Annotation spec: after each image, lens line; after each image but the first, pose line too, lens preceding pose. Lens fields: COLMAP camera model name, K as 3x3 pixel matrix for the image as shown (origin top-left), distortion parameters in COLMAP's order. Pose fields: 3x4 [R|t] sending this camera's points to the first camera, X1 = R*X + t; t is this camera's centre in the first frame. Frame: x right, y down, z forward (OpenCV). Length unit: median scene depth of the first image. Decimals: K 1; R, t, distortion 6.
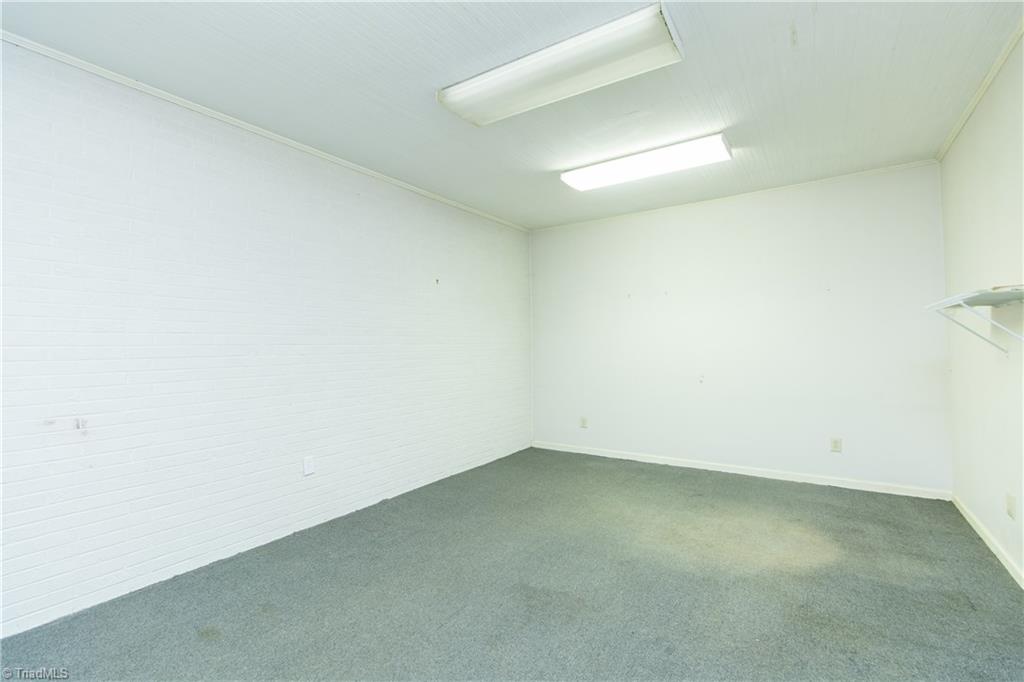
lens RADIAL K [[477.7, 0, 512.0], [0, 477.7, 341.0], [0, 0, 1]] dist [0.001300, 0.000044]
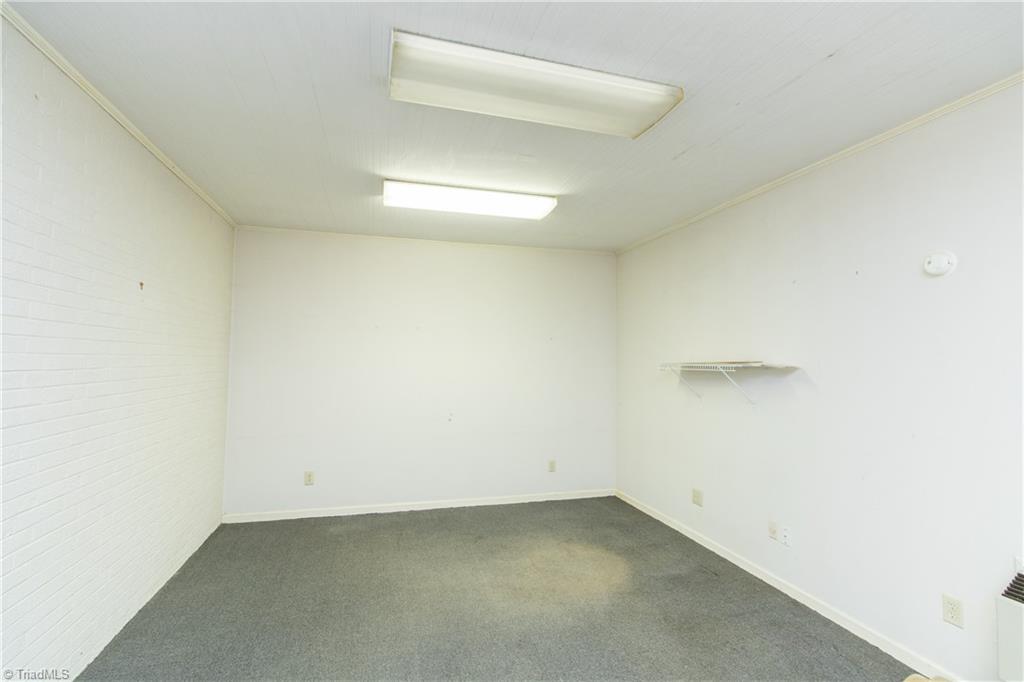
lens RADIAL K [[477.7, 0, 512.0], [0, 477.7, 341.0], [0, 0, 1]] dist [0.001300, 0.000044]
pose [[0.644436, 0.049636, 0.763046, -0.395451], [-0.027079, 0.998746, -0.042099, -0.055322], [-0.764179, 0.006468, 0.644972, 0.340814]]
